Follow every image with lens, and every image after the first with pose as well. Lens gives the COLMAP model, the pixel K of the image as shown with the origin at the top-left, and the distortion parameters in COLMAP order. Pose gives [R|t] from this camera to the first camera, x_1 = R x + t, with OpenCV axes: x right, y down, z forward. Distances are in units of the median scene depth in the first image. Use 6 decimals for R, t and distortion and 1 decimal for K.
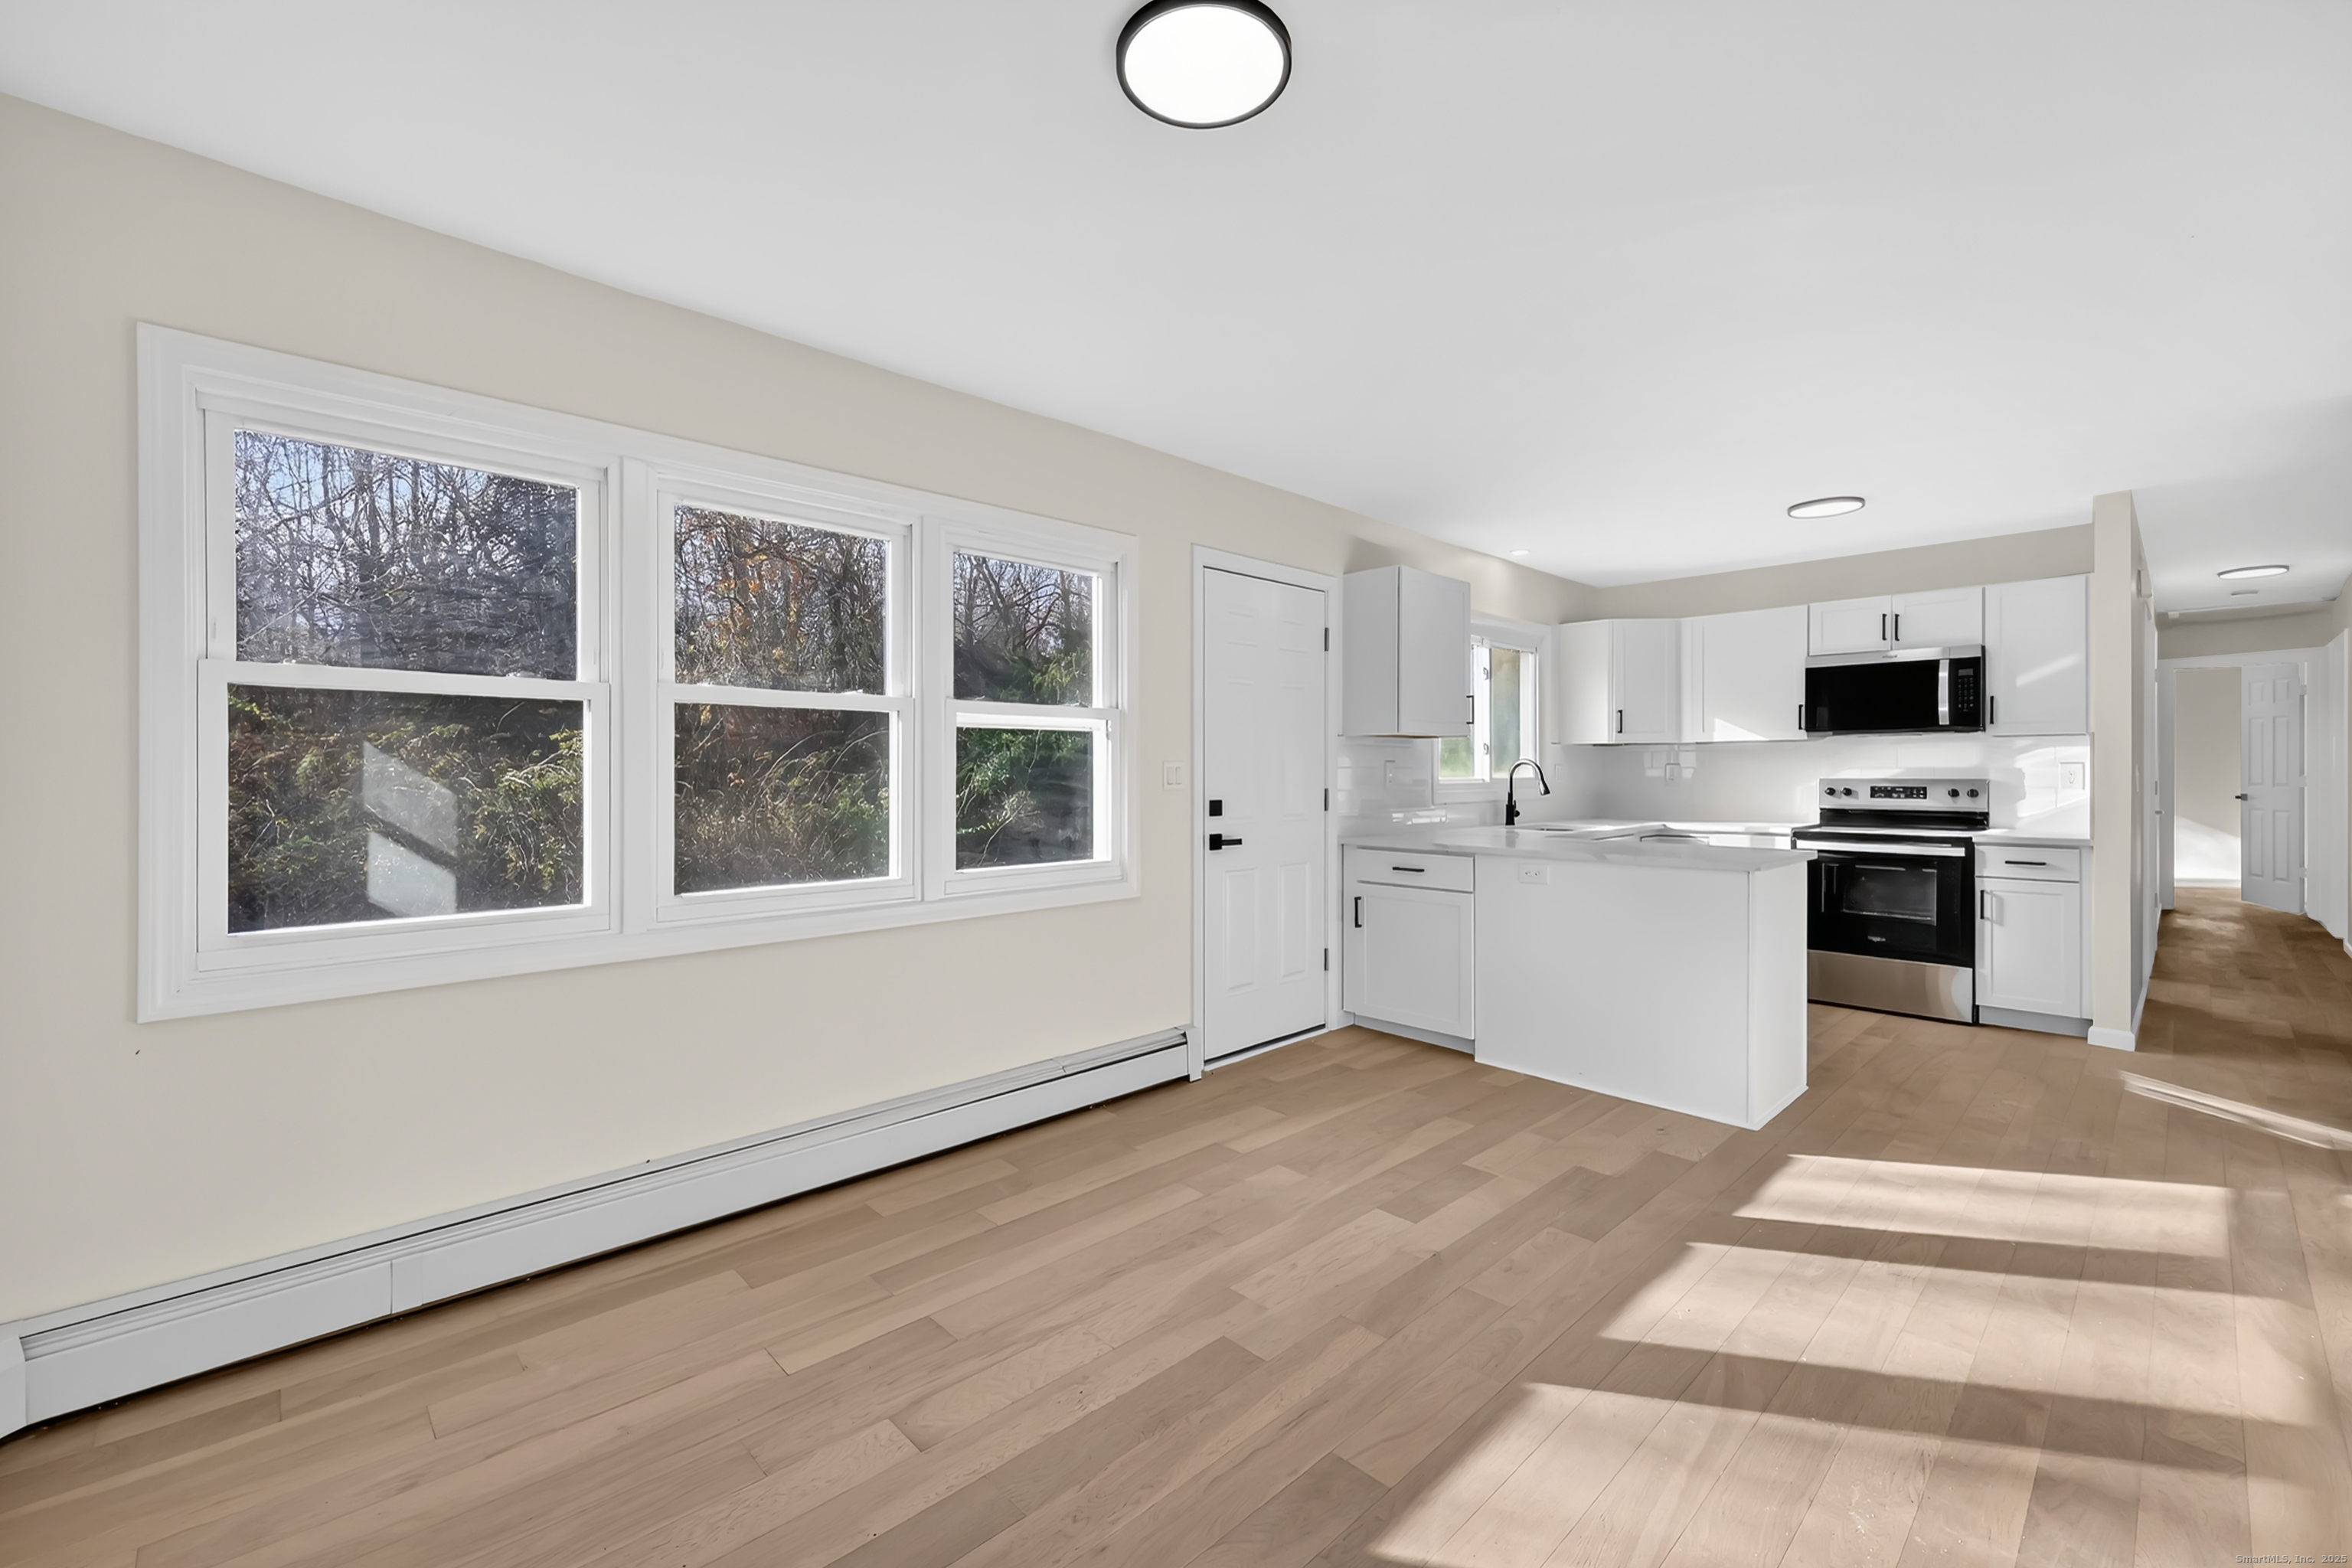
lens RADIAL K [[963.2, 0, 1179.4], [0, 963.2, 766.8], [0, 0, 1]] dist [0.001714, 0.000120]
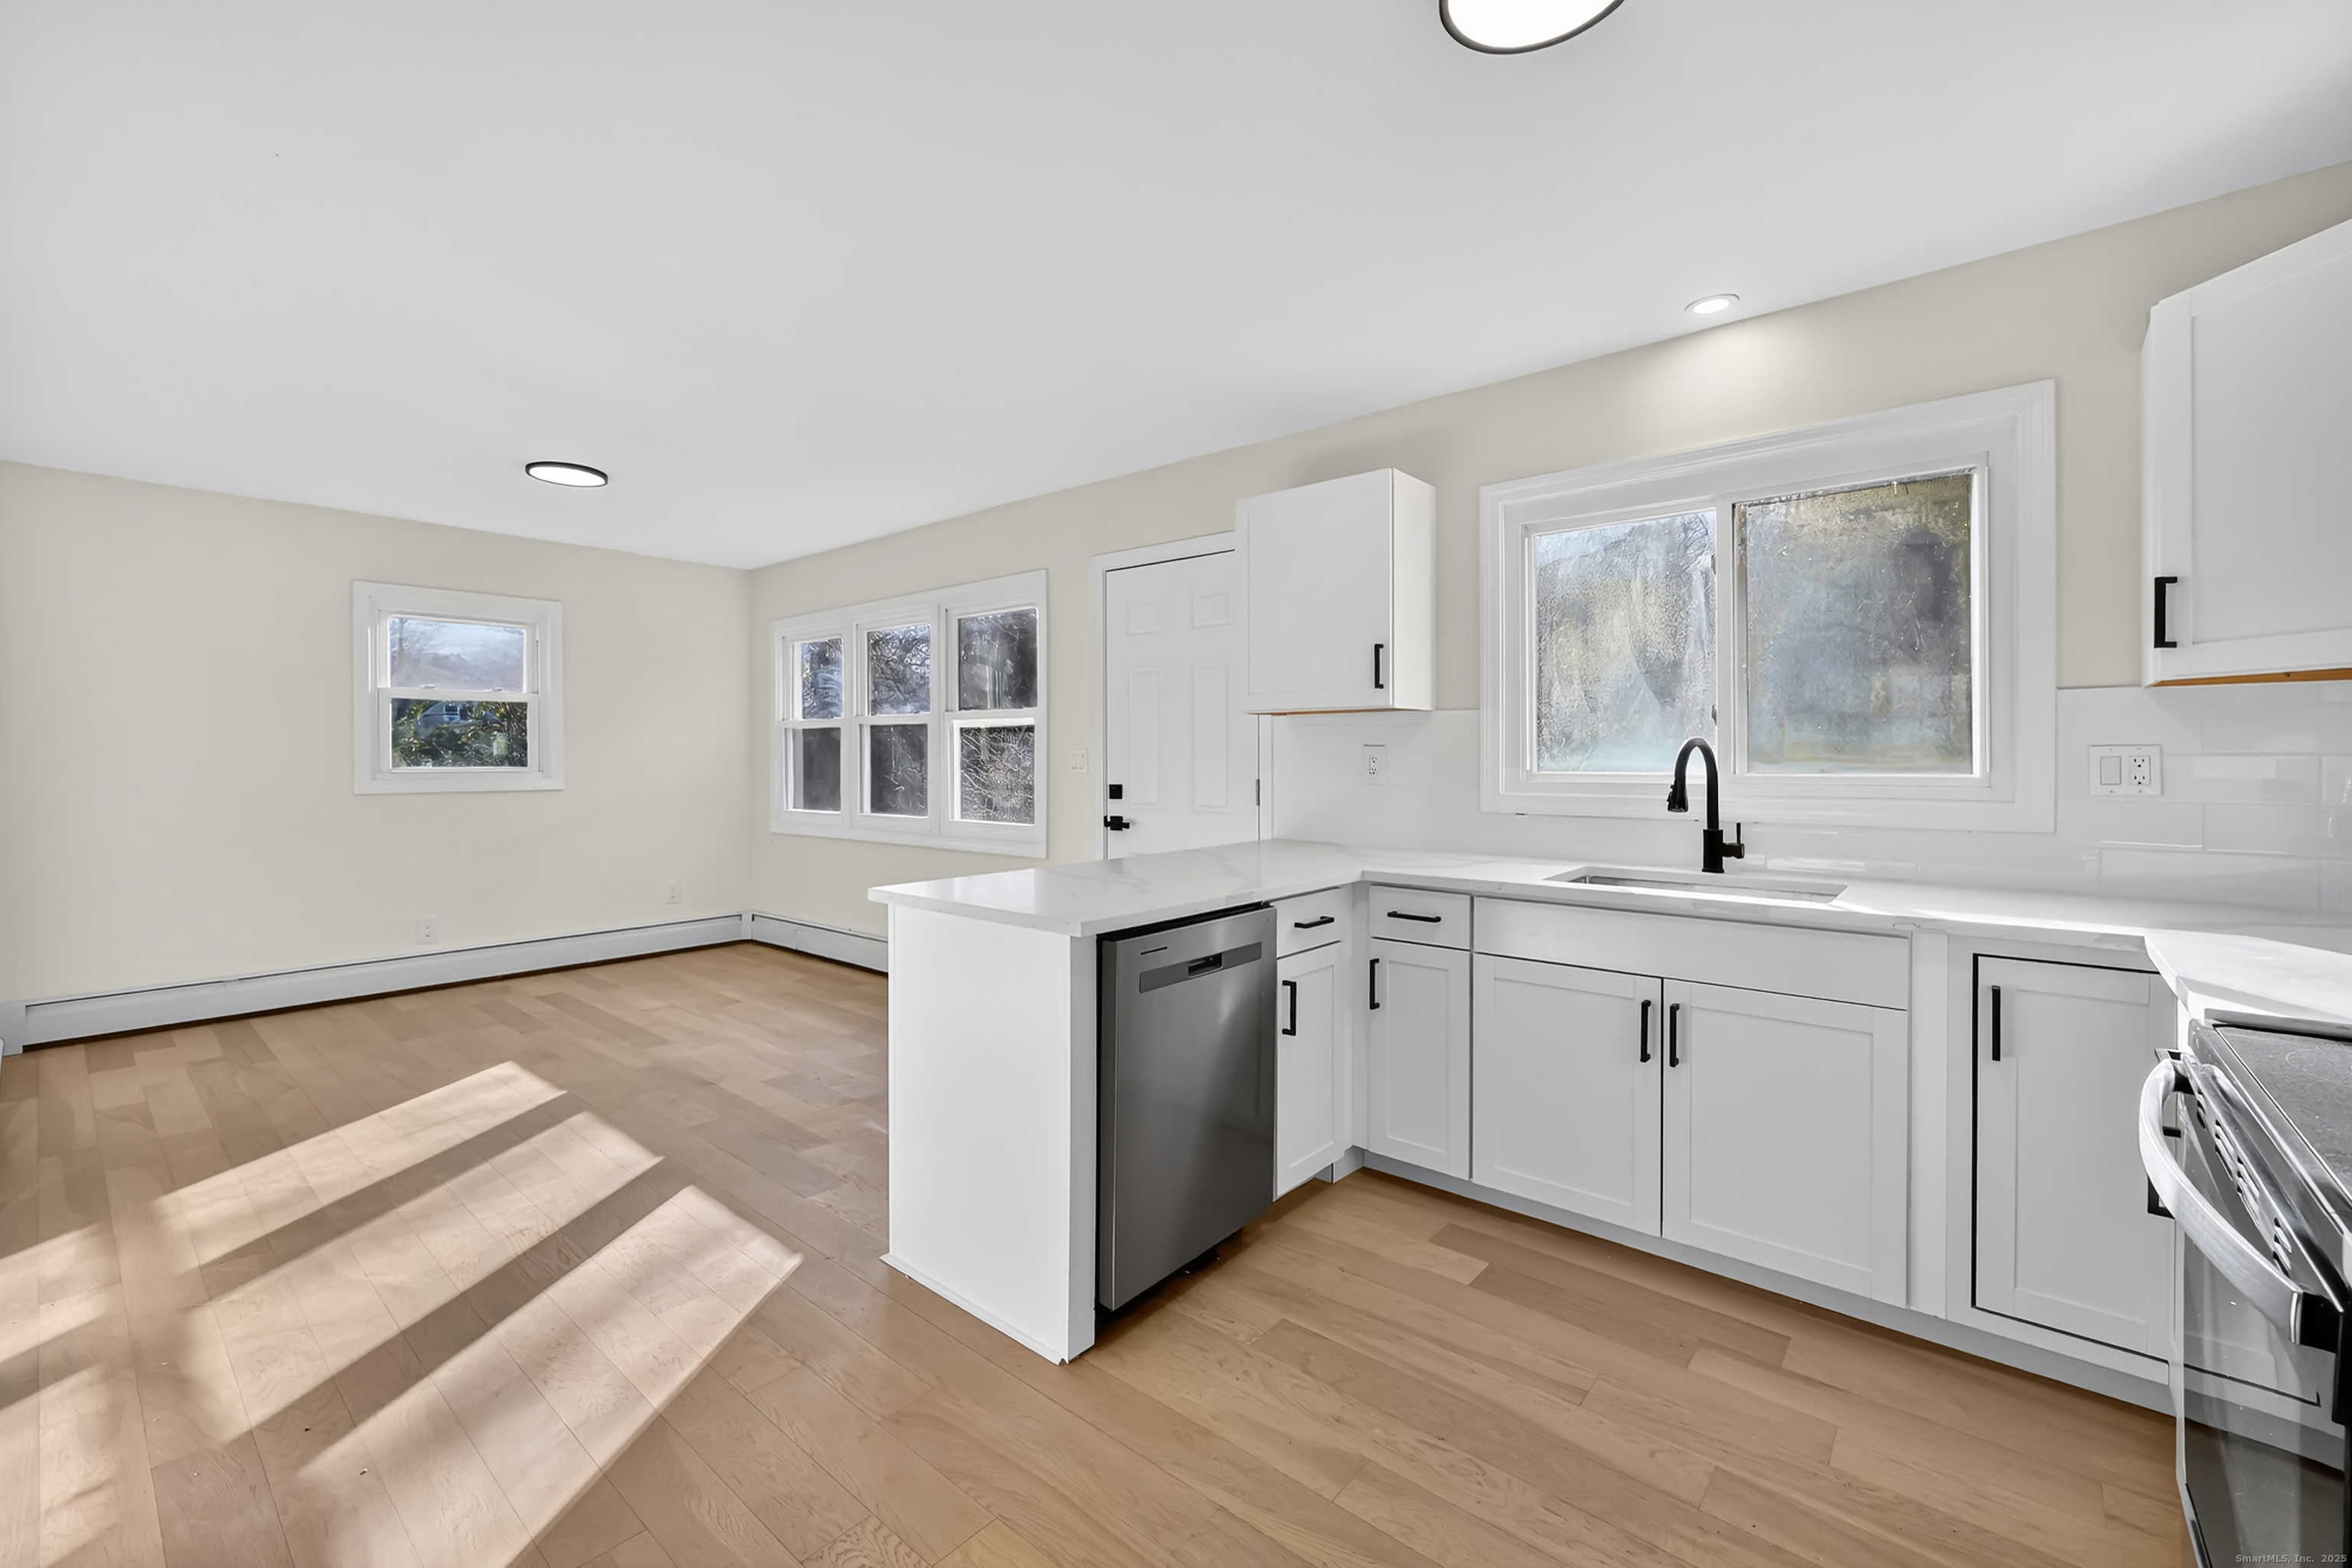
lens RADIAL K [[963.2, 0, 1179.4], [0, 963.2, 766.8], [0, 0, 1]] dist [0.001714, 0.000120]
pose [[0.121079, 0.007479, -0.992615, 1.616672], [-0.000788, 0.999972, 0.007438, 0.009894], [0.992643, -0.000118, 0.121081, 1.361892]]
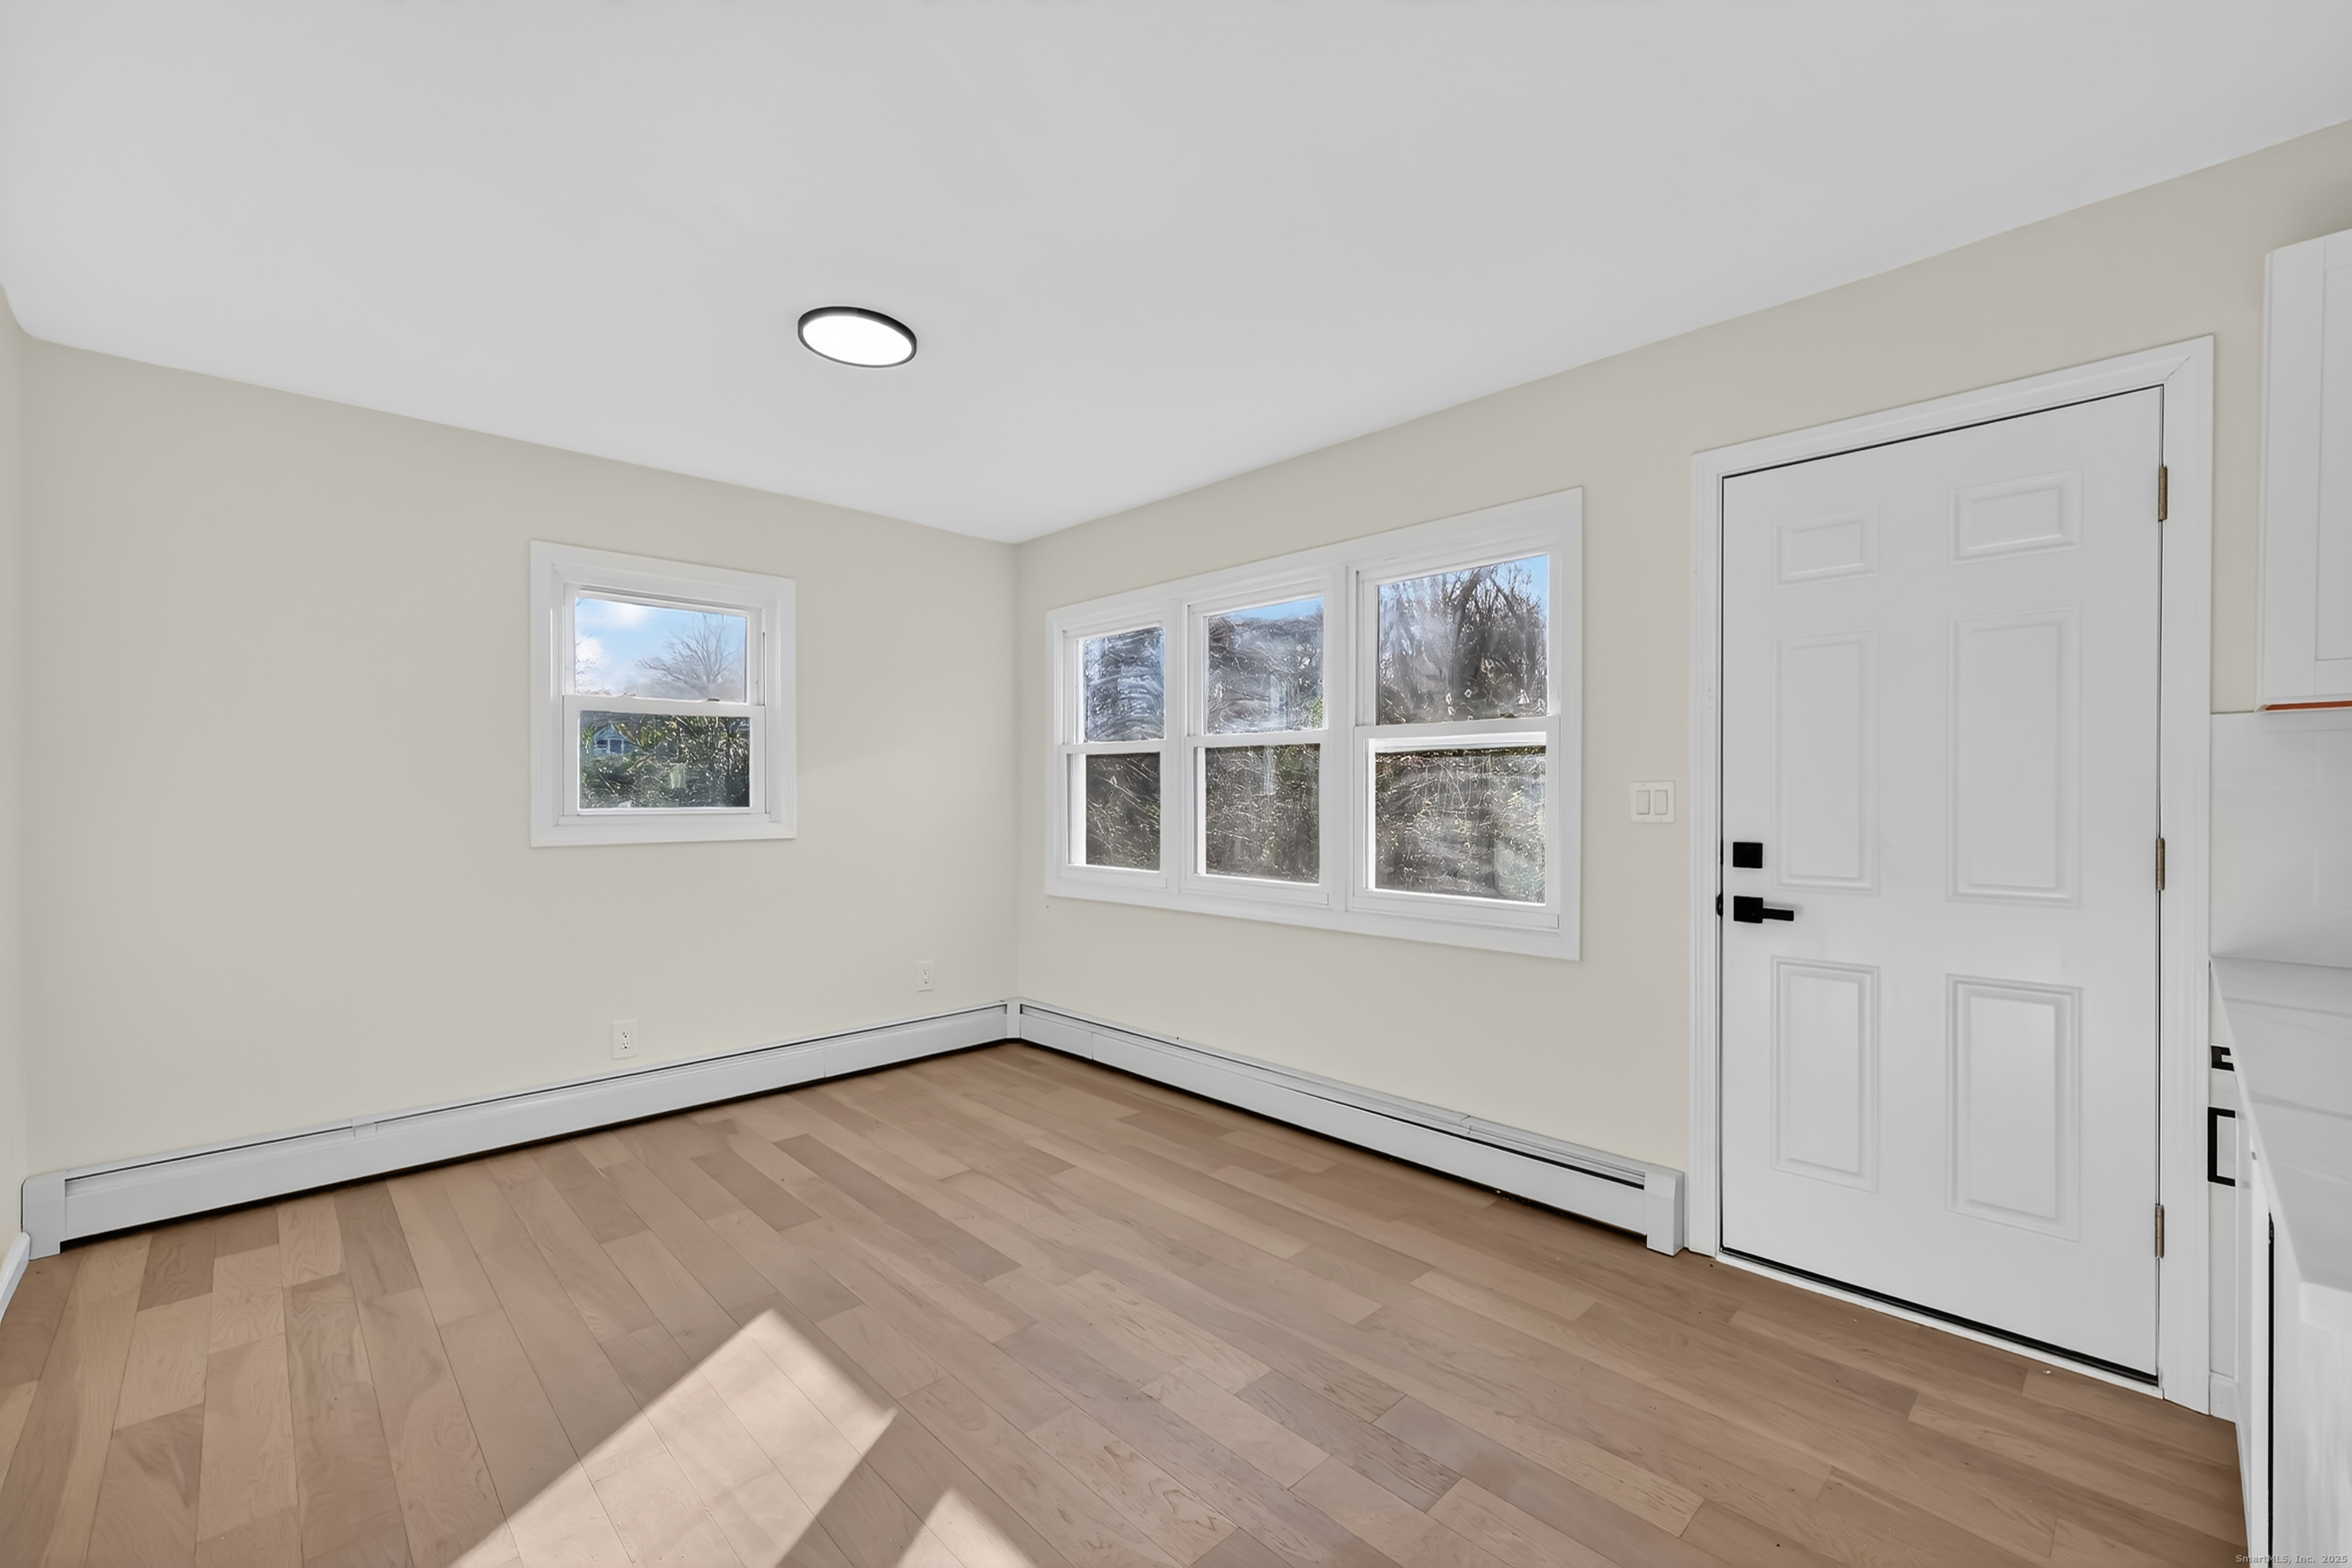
lens RADIAL K [[962.5, 0, 1176.0], [0, 962.5, 784.0], [0, 0, 1]] dist [0.008689, -0.000371]
pose [[0.017424, -0.006483, -0.999827, 0.954785], [0.000278, 0.999979, -0.006479, 0.000813], [0.999848, -0.000165, 0.017425, 0.893880]]
